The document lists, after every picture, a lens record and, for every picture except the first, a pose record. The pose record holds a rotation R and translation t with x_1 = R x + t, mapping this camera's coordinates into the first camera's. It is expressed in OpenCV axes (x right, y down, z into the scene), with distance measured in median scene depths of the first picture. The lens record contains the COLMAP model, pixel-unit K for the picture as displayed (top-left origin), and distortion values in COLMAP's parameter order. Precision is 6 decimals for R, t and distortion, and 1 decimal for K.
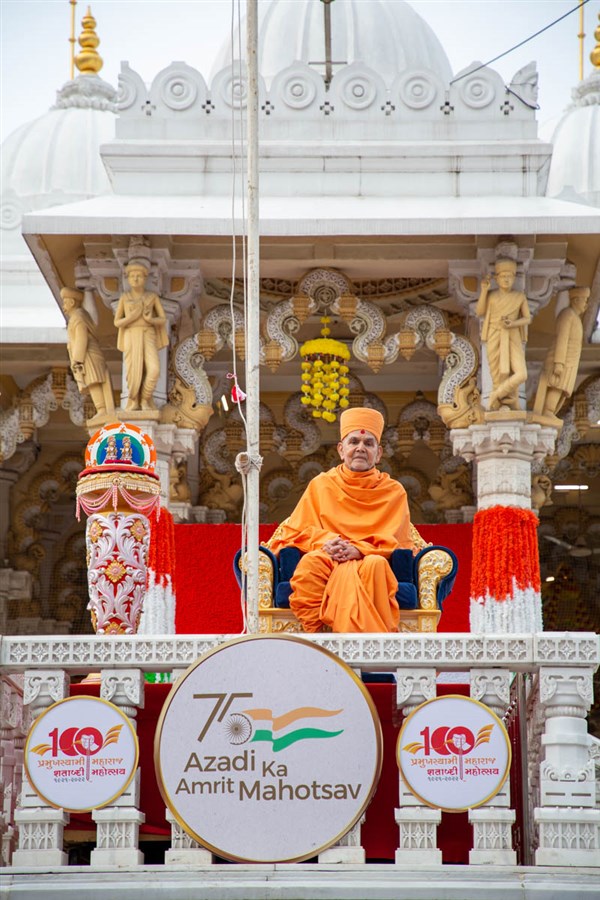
lens RADIAL K [[2378.6, 0, 335.2], [0, 2378.6, 524.8], [0, 0, 1]] dist [0.582737, -0.128771]
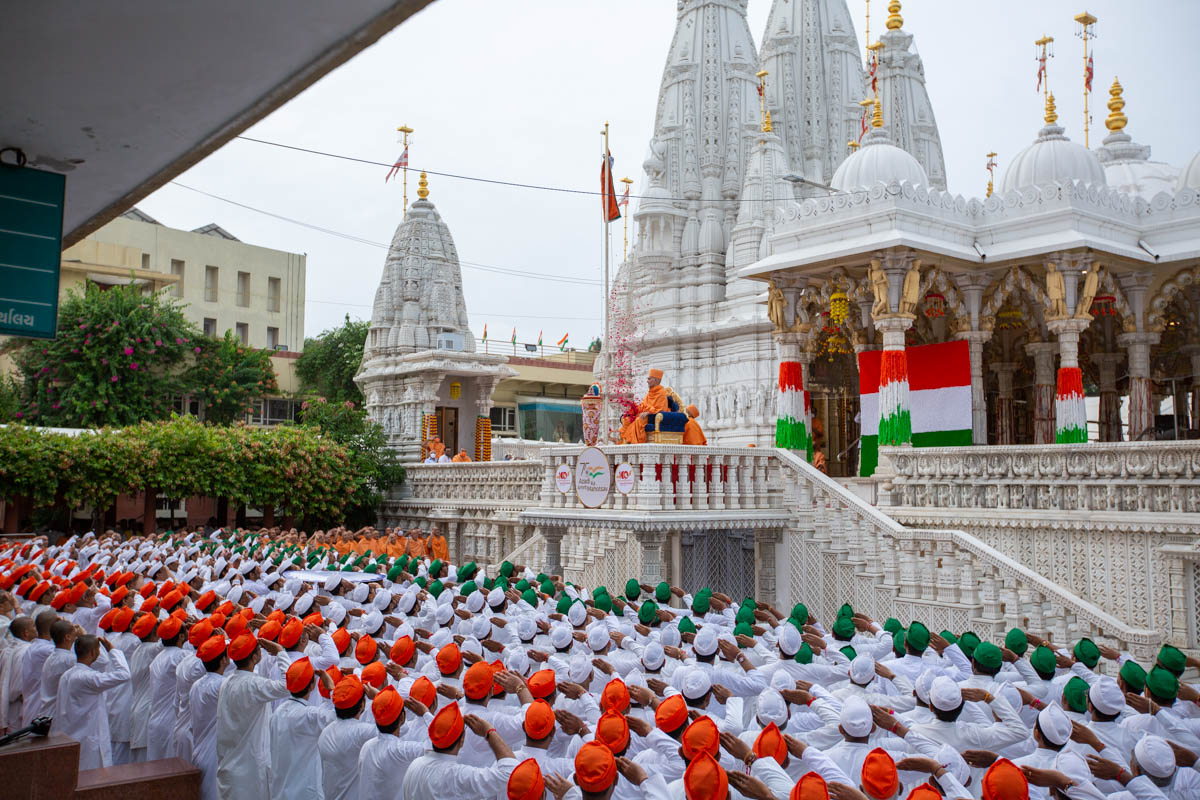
lens RADIAL K [[1124.1, 0, 597.0], [0, 1124.1, 377.8], [0, 0, 1]] dist [0.046269, 0.023542]
pose [[0.640991, -0.077939, -0.763581, 1.228058], [0.161227, 0.986308, 0.034670, -0.109748], [0.750424, -0.145333, 0.644781, -0.086791]]
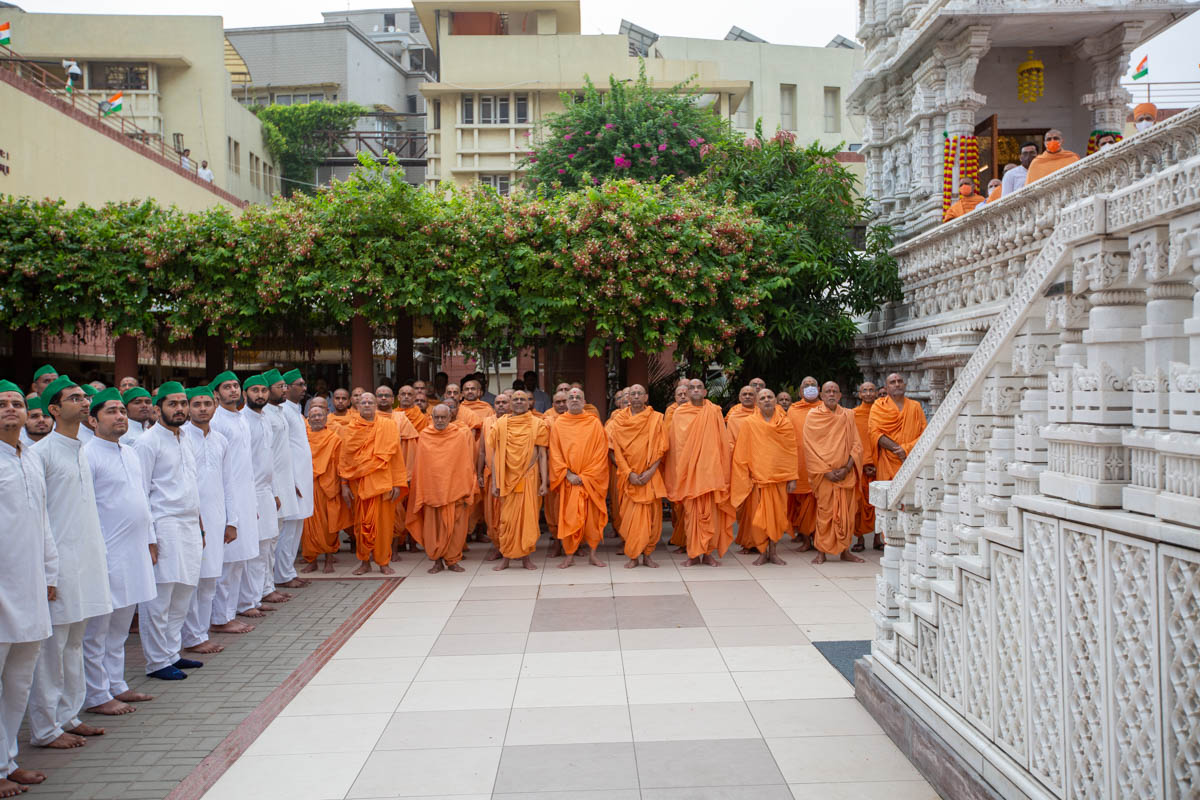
lens RADIAL K [[1124.1, 0, 597.0], [0, 1124.1, 377.8], [0, 0, 1]] dist [0.046269, 0.023542]
pose [[0.041275, -0.020116, -0.998945, -0.134457], [0.223015, 0.974759, -0.010415, 0.237678], [0.973941, -0.222350, 0.044719, 1.030781]]
